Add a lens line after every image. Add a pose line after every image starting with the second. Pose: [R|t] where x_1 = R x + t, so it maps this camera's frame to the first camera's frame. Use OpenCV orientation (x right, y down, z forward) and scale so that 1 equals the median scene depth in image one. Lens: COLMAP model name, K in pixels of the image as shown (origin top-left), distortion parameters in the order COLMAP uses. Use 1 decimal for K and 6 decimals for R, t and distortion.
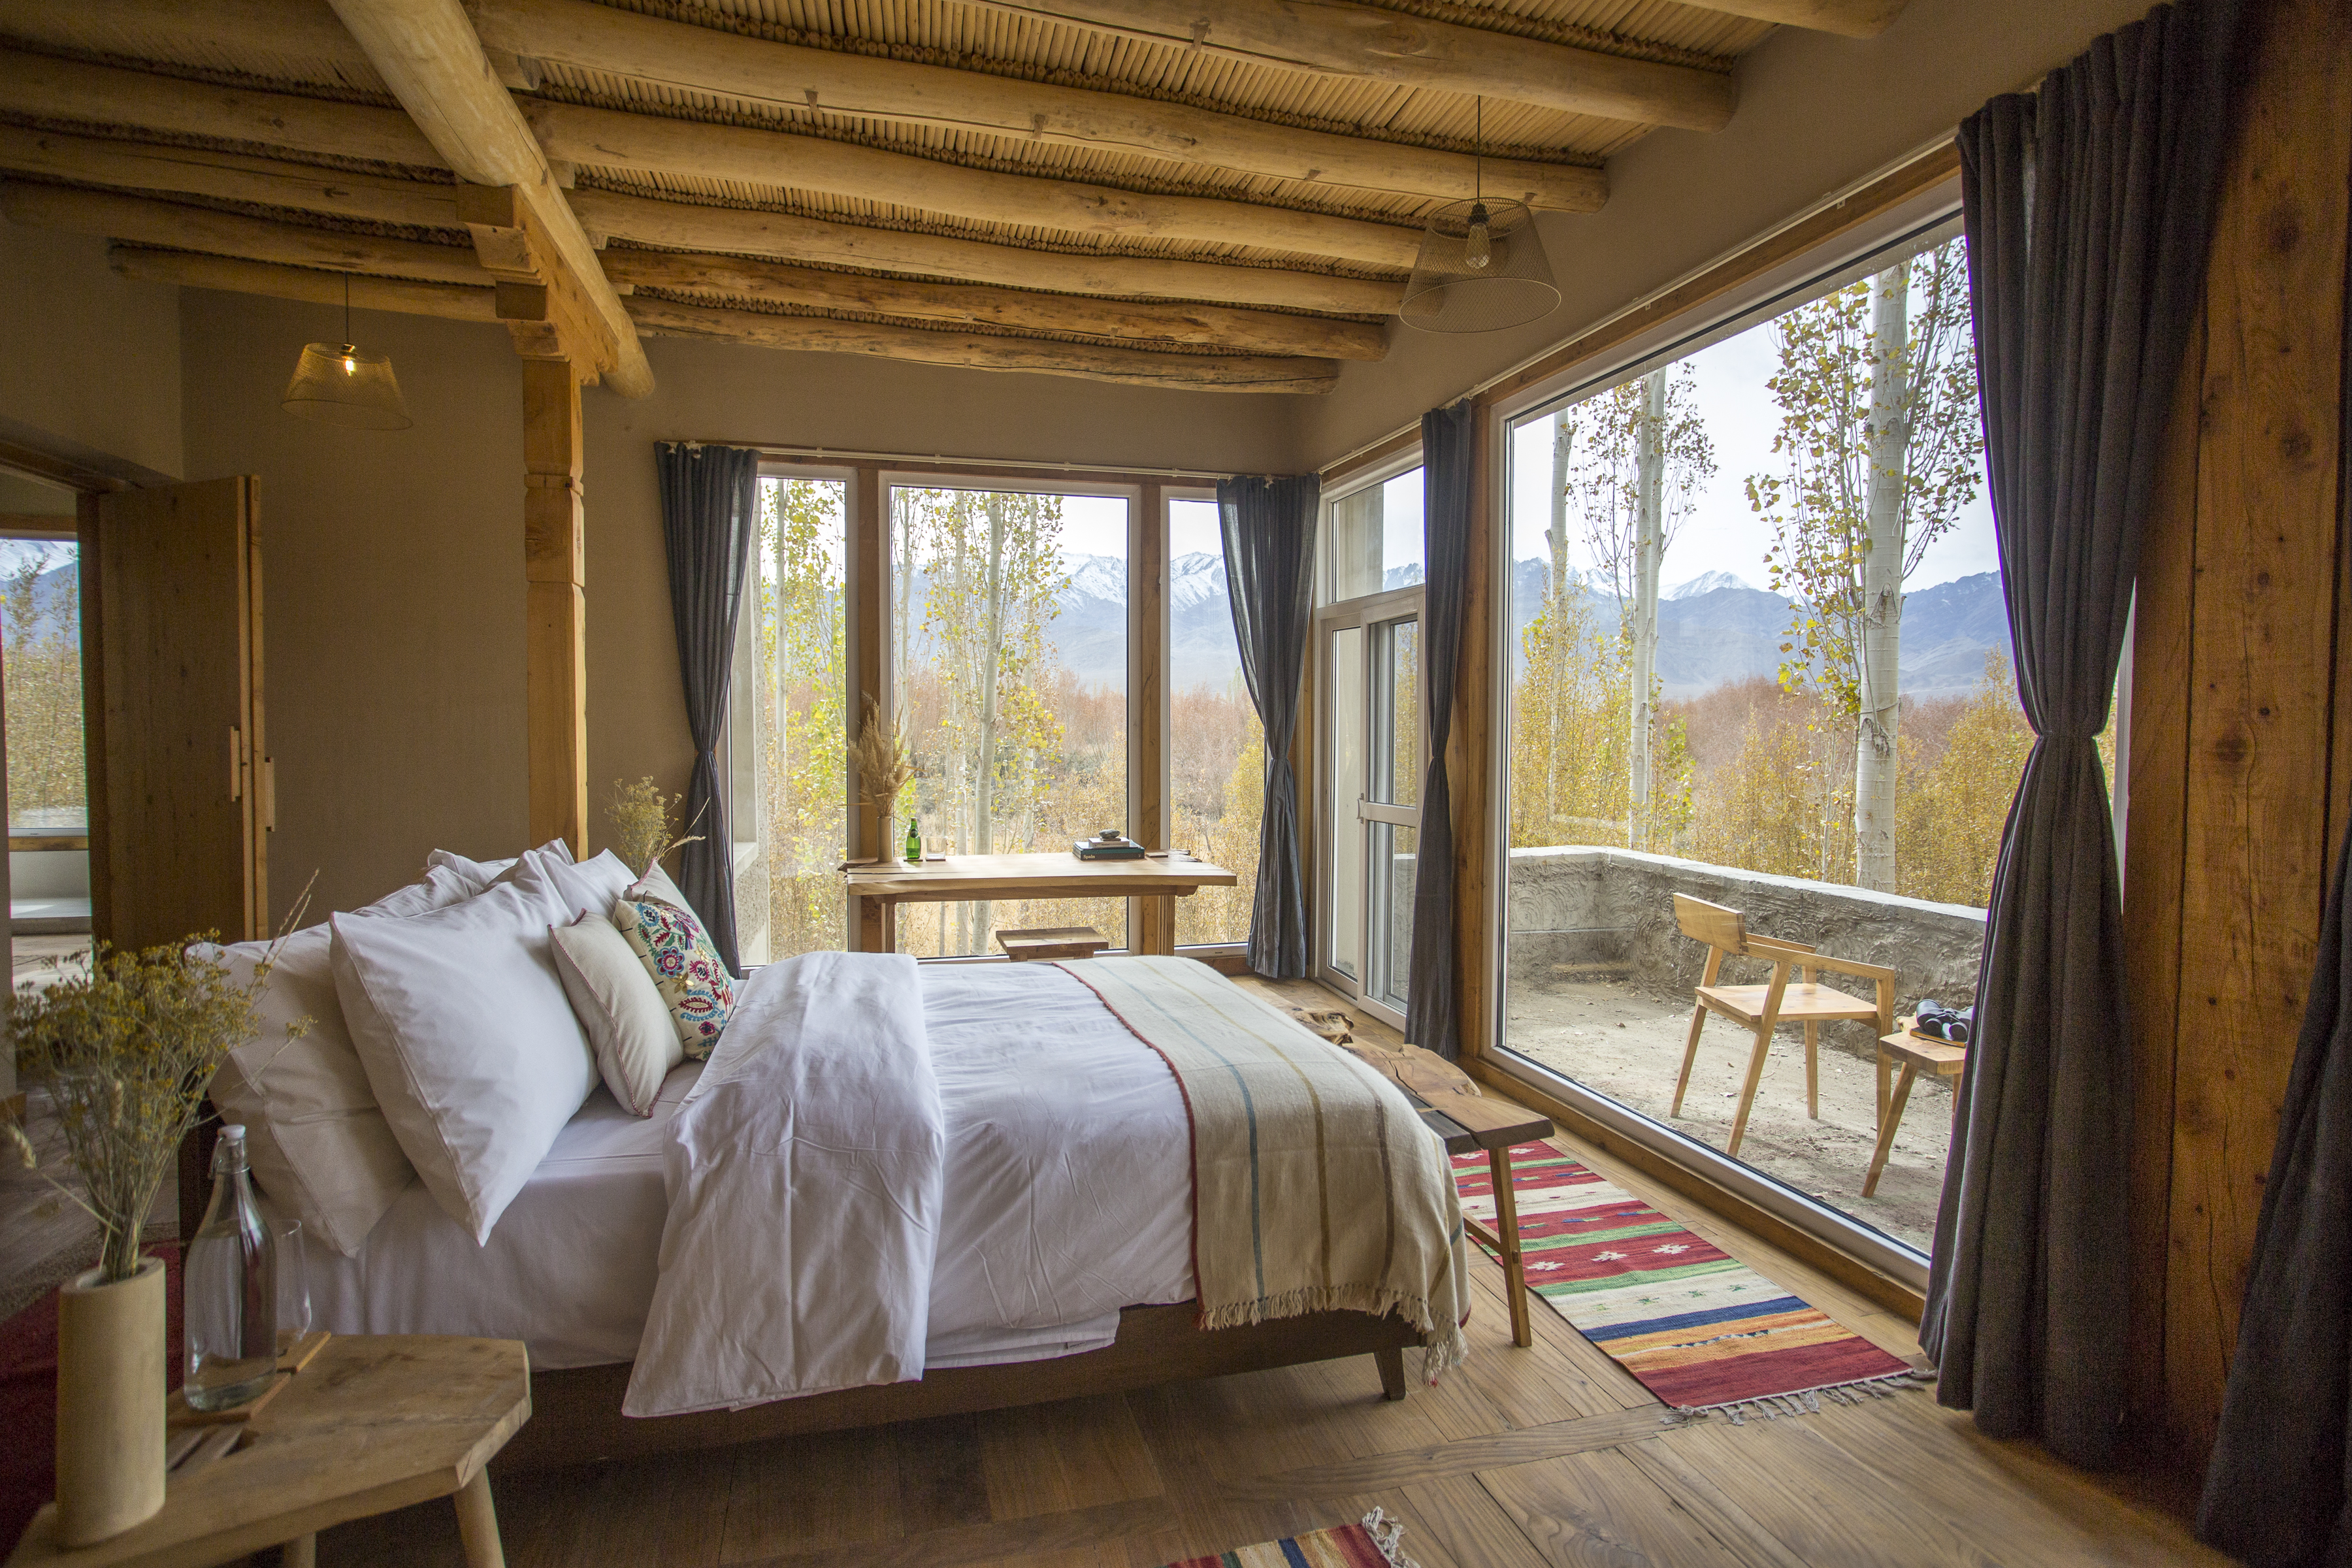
lens RADIAL K [[1147.1, 0, 1173.7], [0, 1147.1, 770.6], [0, 0, 1]] dist [-0.004882, 0.000961]
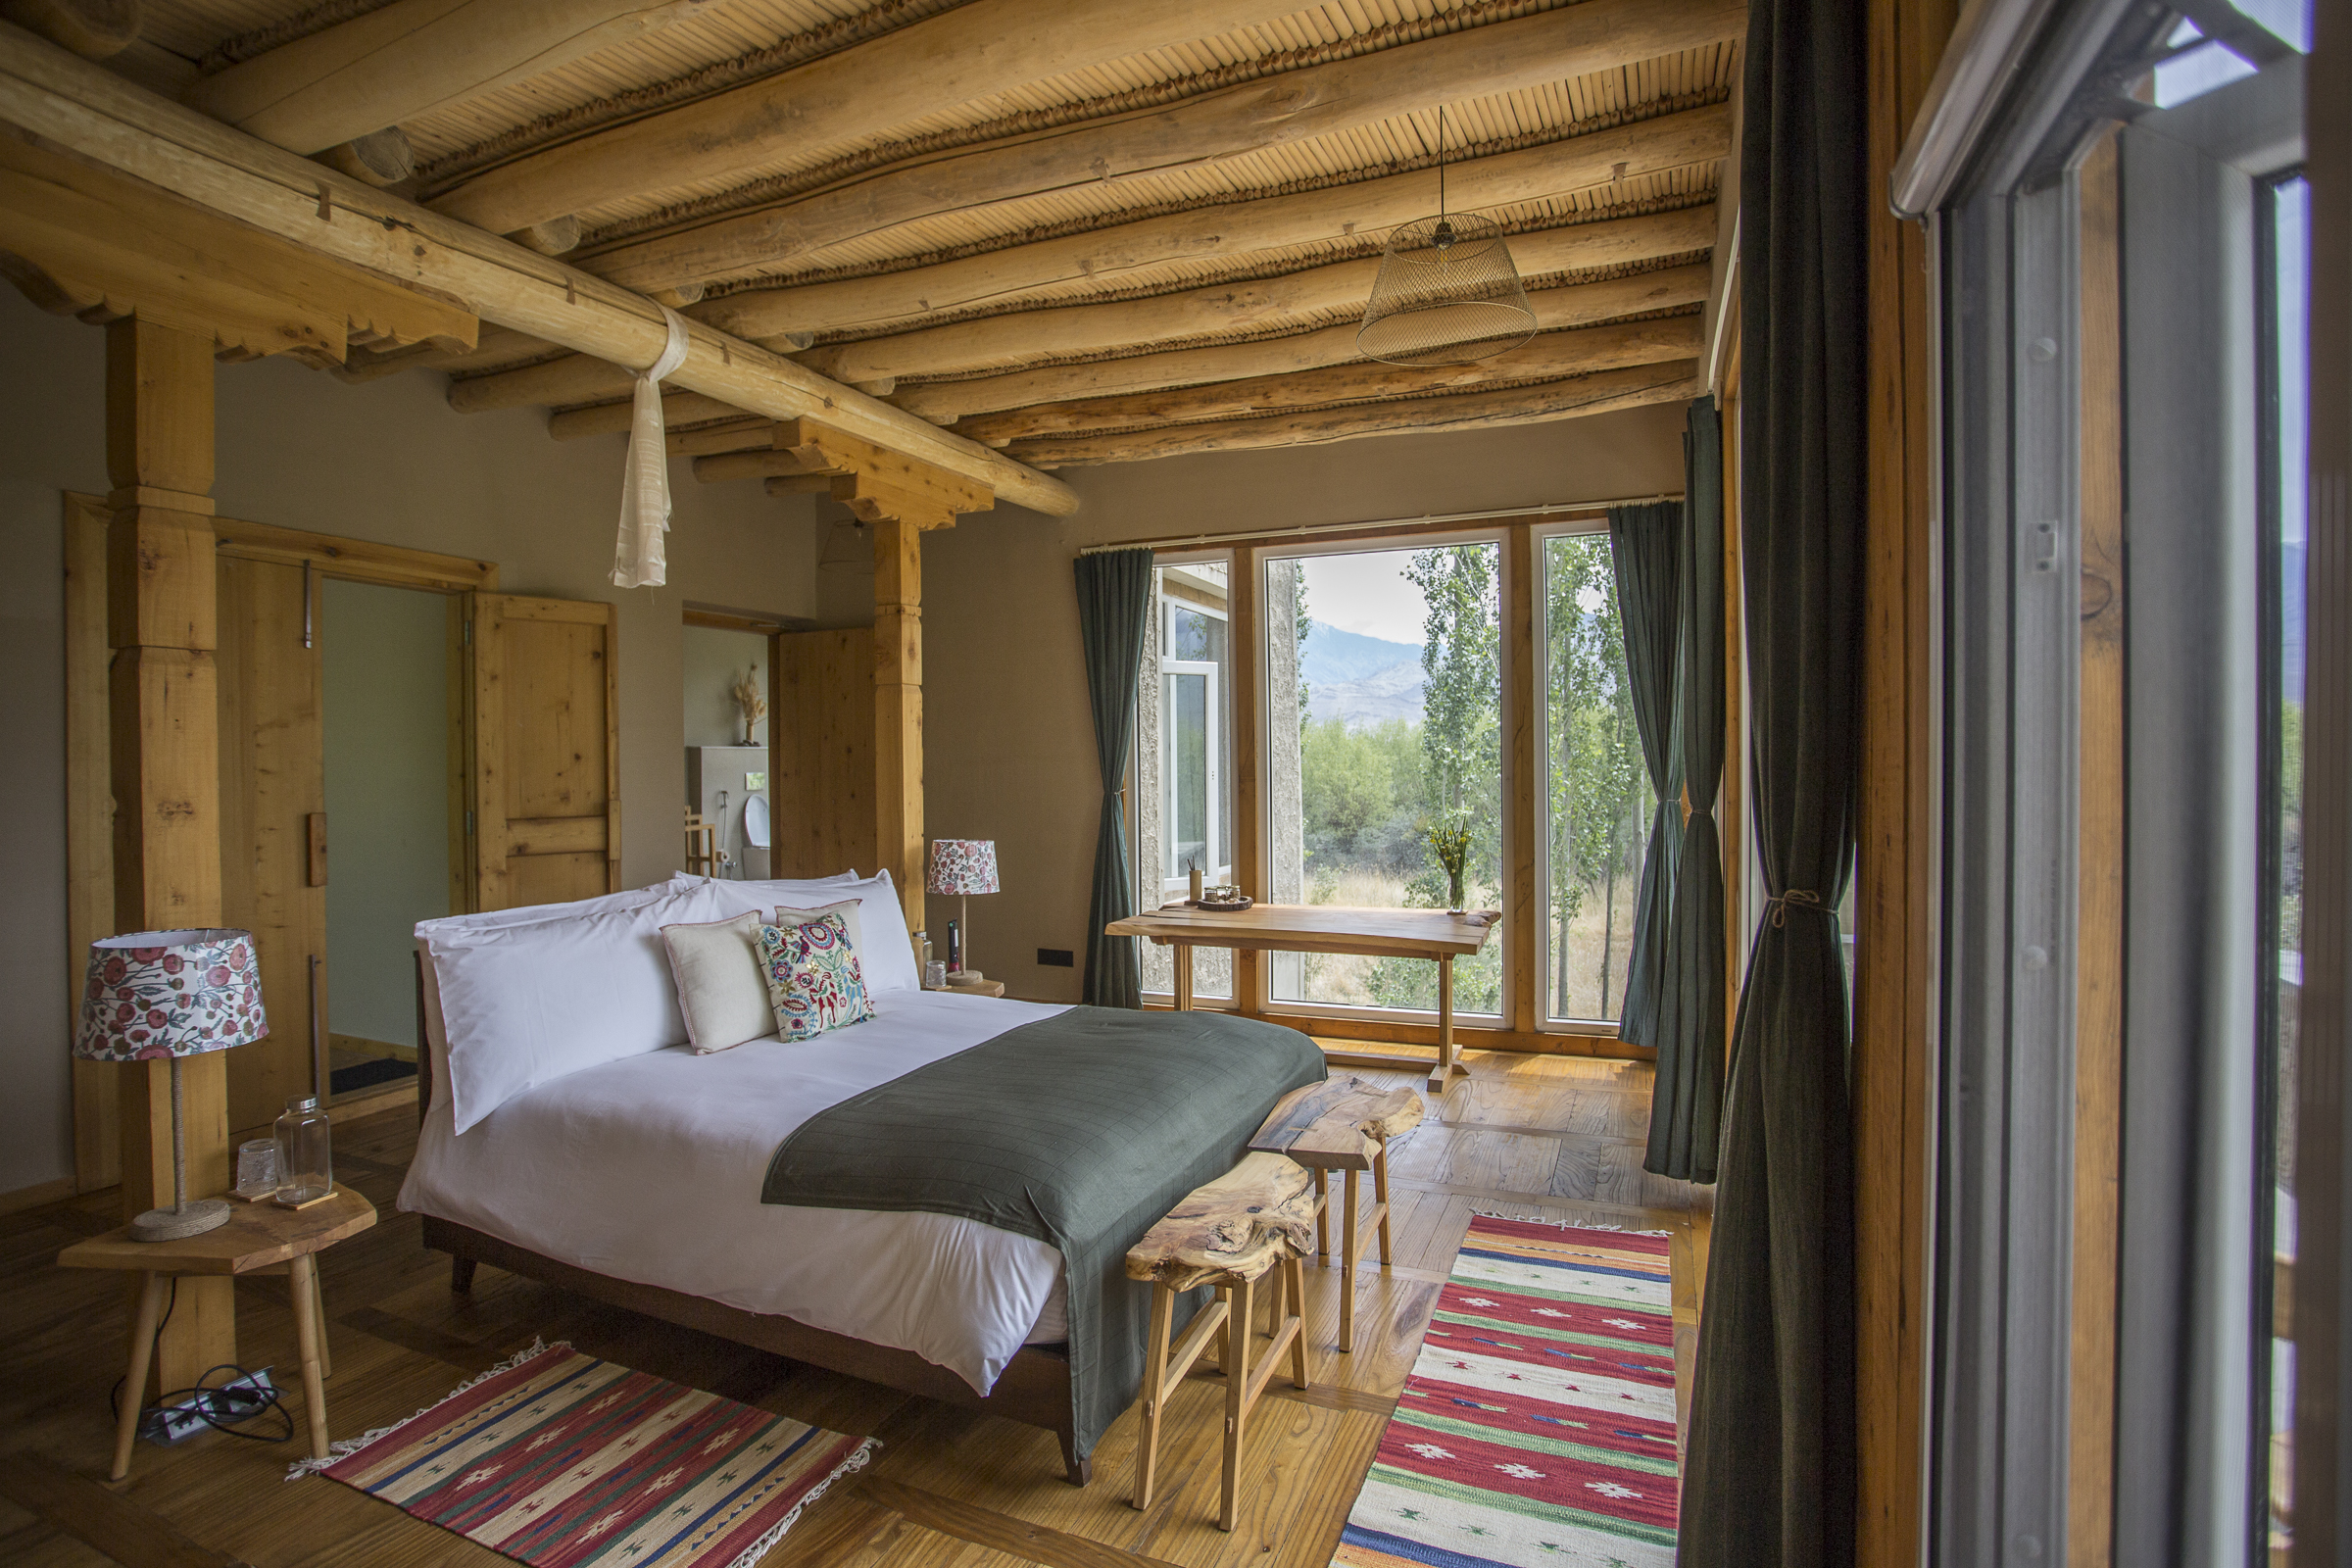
lens RADIAL K [[1147.1, 0, 1174.0], [0, 1147.1, 780.5], [0, 0, 1]] dist [-0.004882, 0.000961]
pose [[0.778253, 0.010127, -0.627869, 0.432574], [-0.020852, 0.999735, -0.009721, -0.031798], [0.627604, 0.020658, 0.778258, 0.118763]]
